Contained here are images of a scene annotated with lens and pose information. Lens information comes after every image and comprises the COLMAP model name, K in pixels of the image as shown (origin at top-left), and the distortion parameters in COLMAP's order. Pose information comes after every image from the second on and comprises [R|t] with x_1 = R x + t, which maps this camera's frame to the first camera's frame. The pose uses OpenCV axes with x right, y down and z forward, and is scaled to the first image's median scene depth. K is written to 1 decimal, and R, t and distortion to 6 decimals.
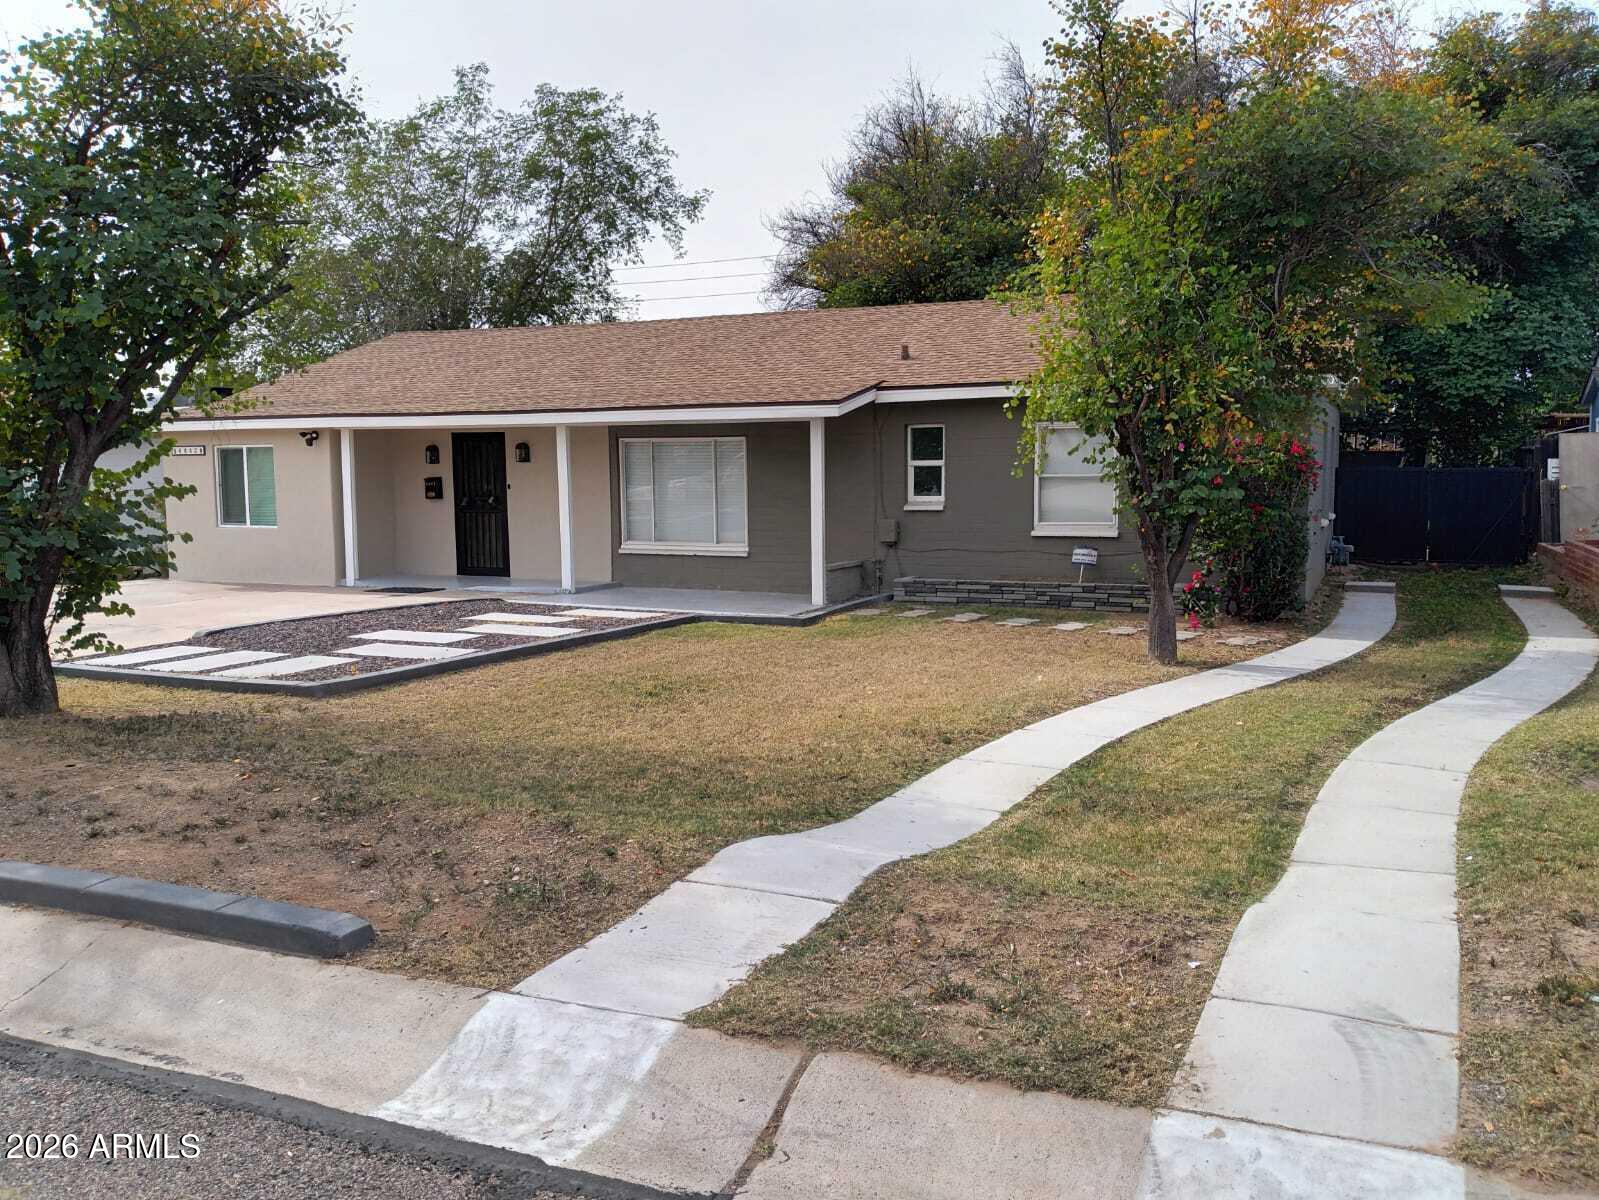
lens RADIAL K [[1274.0, 0, 775.3], [0, 1274.0, 584.7], [0, 0, 1]] dist [0.056857, -0.069279]
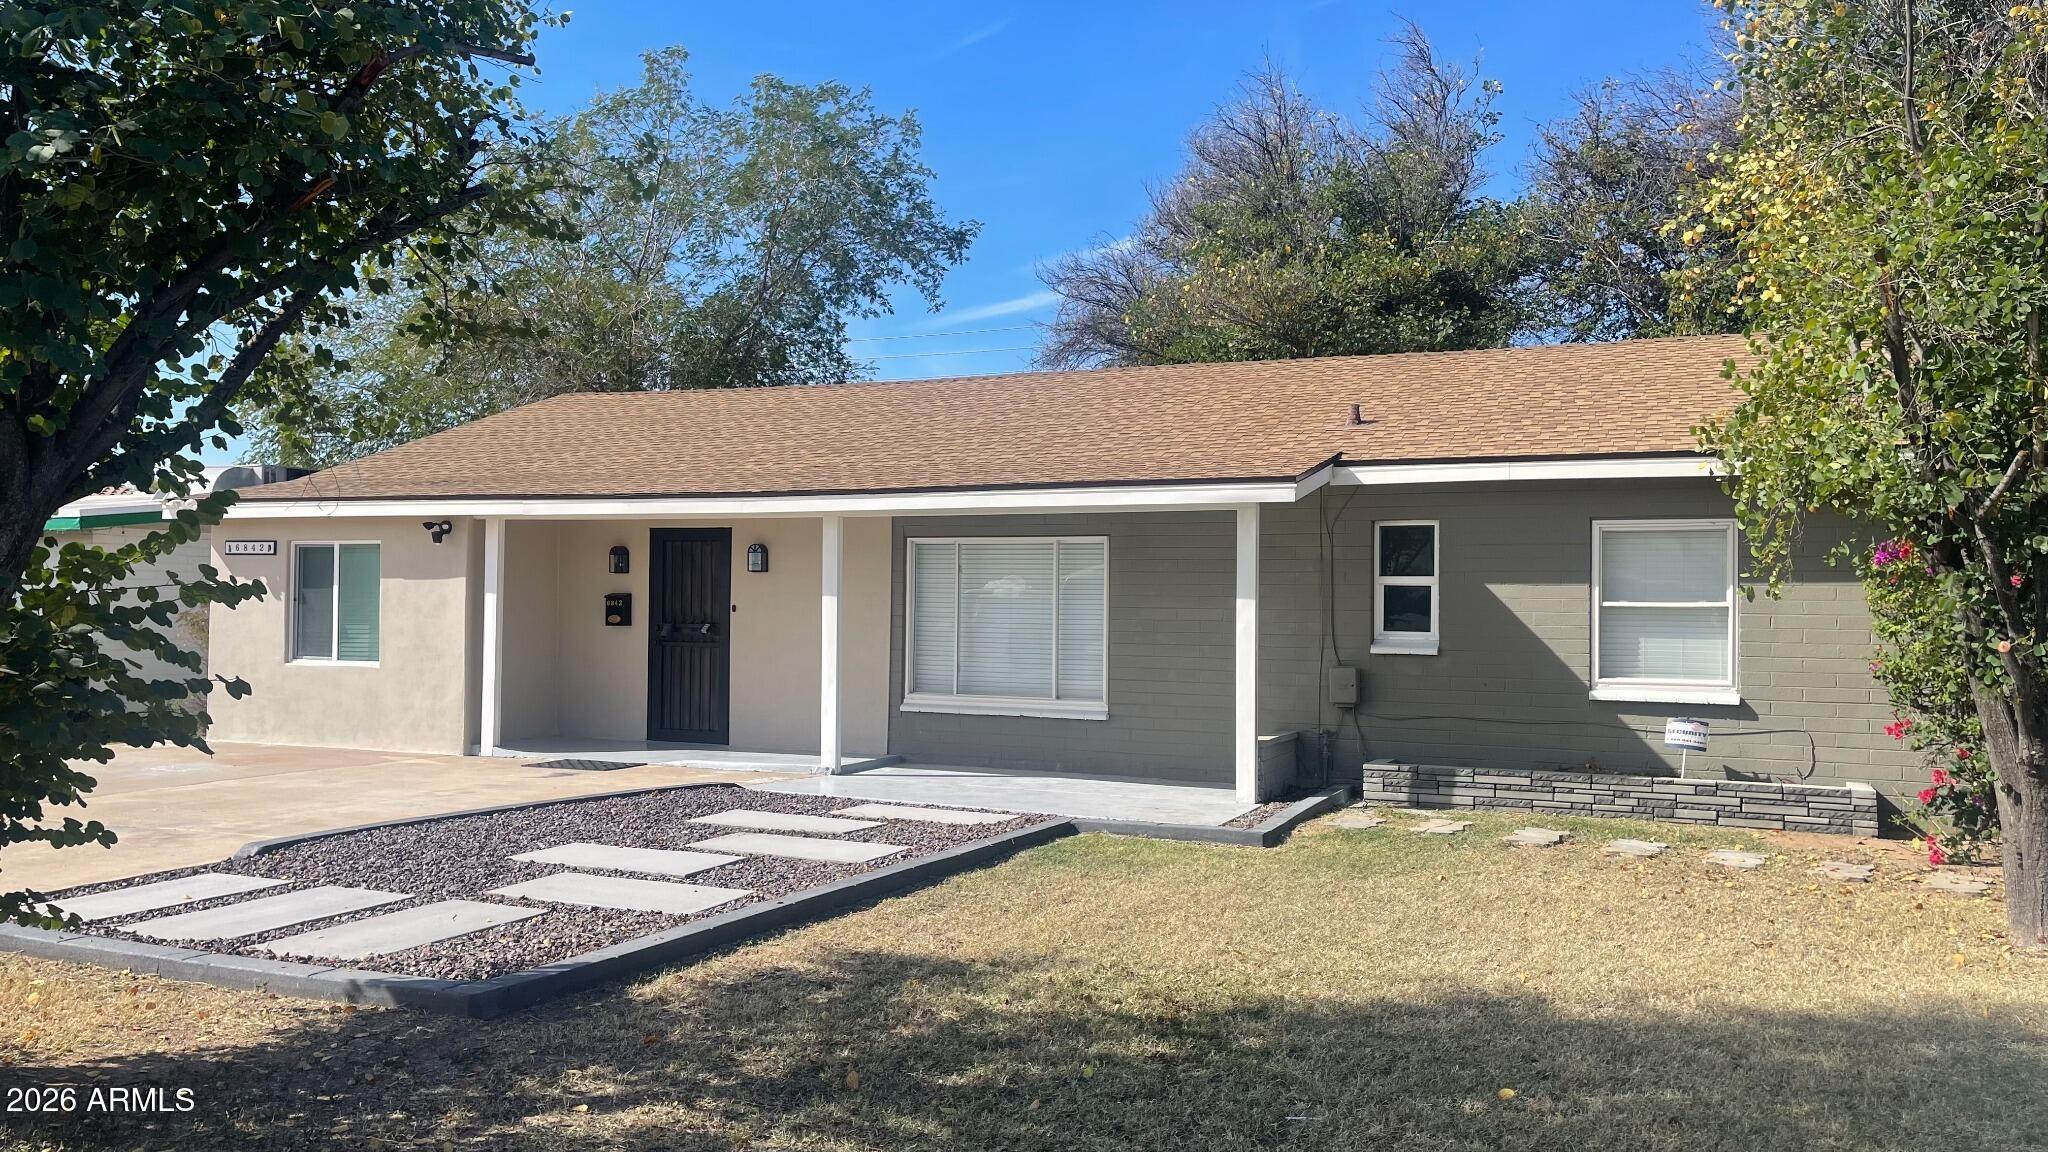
lens RADIAL K [[1575.2, 0, 988.3], [0, 1575.2, 583.2], [0, 0, 1]] dist [0.073639, -0.036873]
pose [[0.999817, 0.017613, 0.007446, -0.096311], [-0.016757, 0.994582, -0.102598, -0.009383], [-0.009213, 0.102454, 0.994695, 0.210961]]
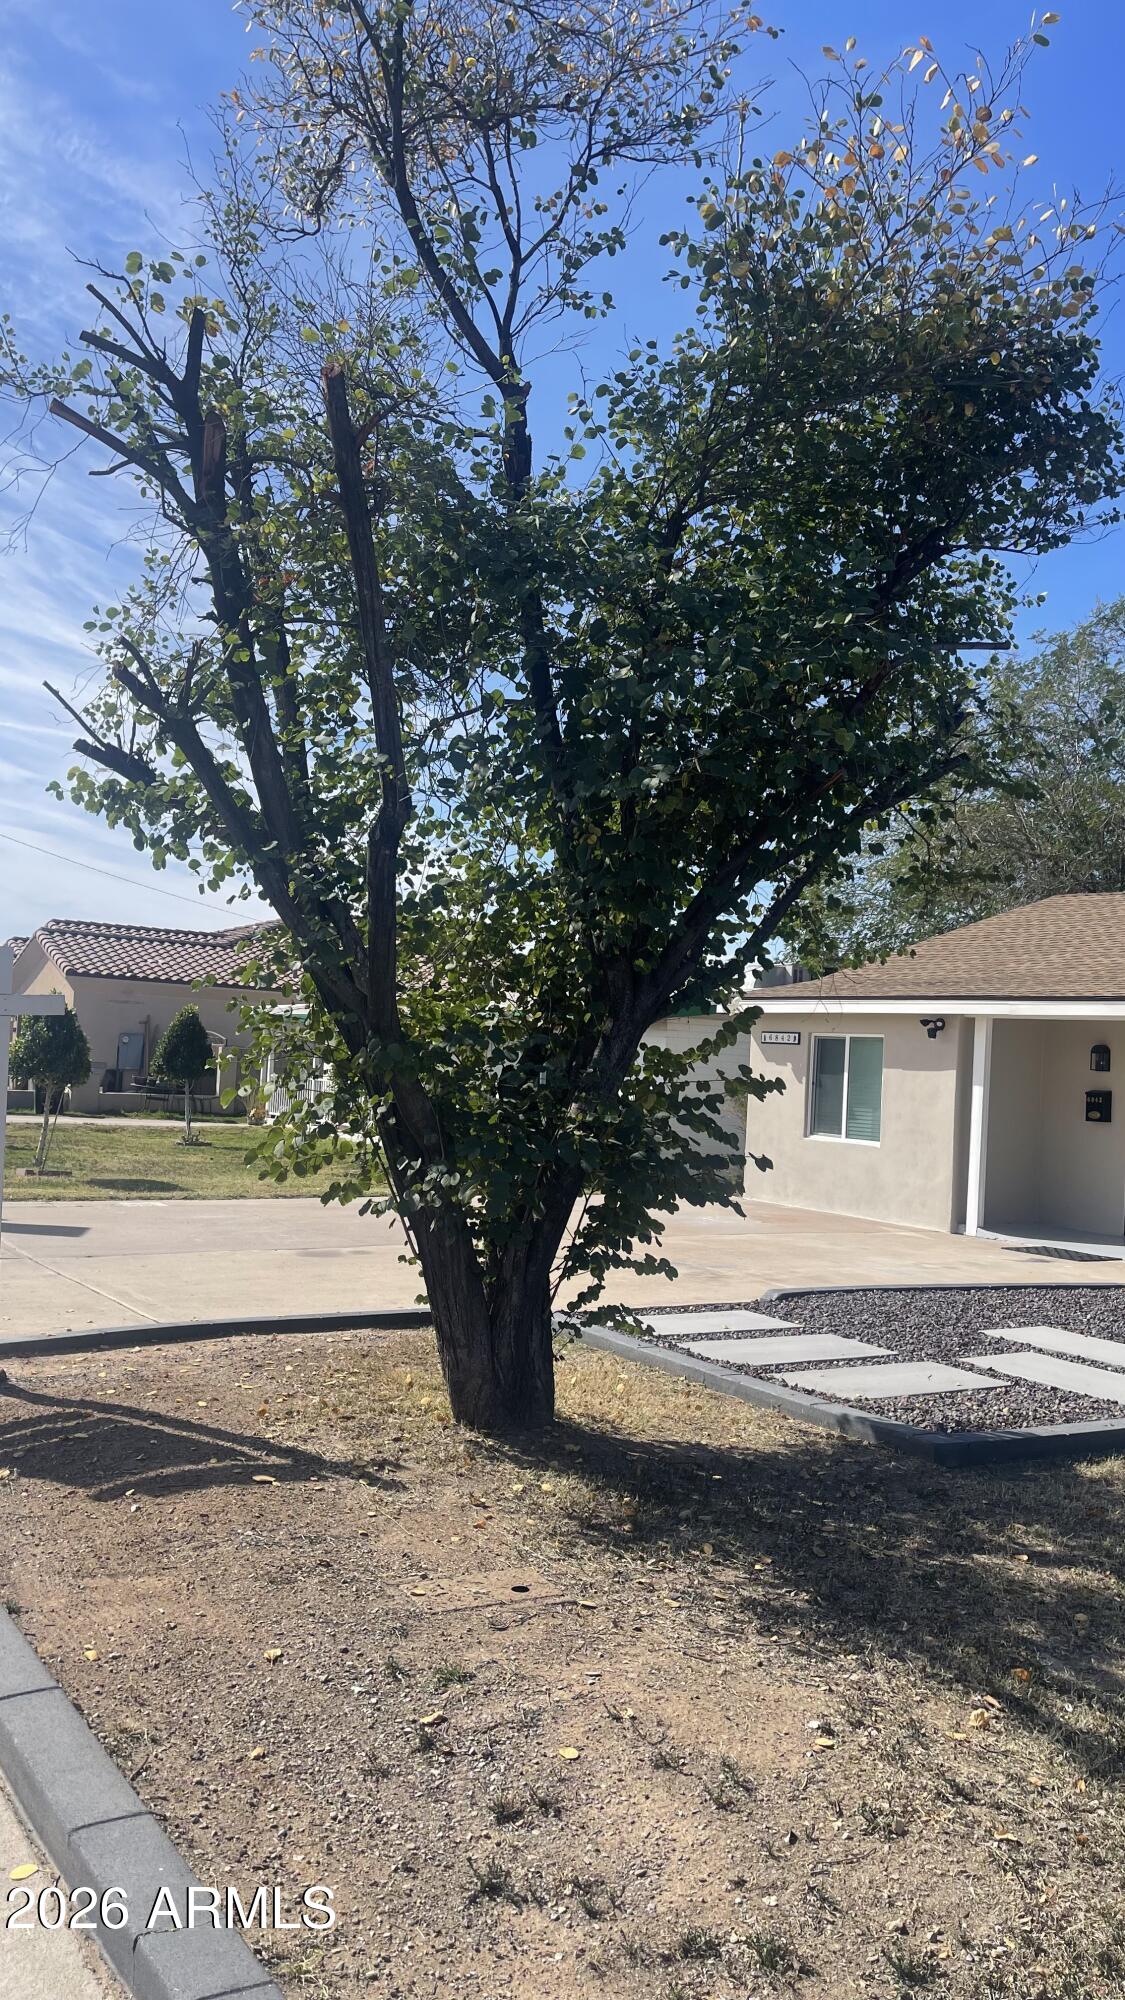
lens RADIAL K [[1516.7, 0, 521.2], [0, 1516.7, 977.0], [0, 0, 1]] dist [-0.017543, -0.001980]
pose [[0.826184, 0.021811, -0.562979, -0.079001], [-0.109428, 0.986433, -0.122372, -0.012282], [0.552672, 0.162707, 0.817362, 0.176195]]
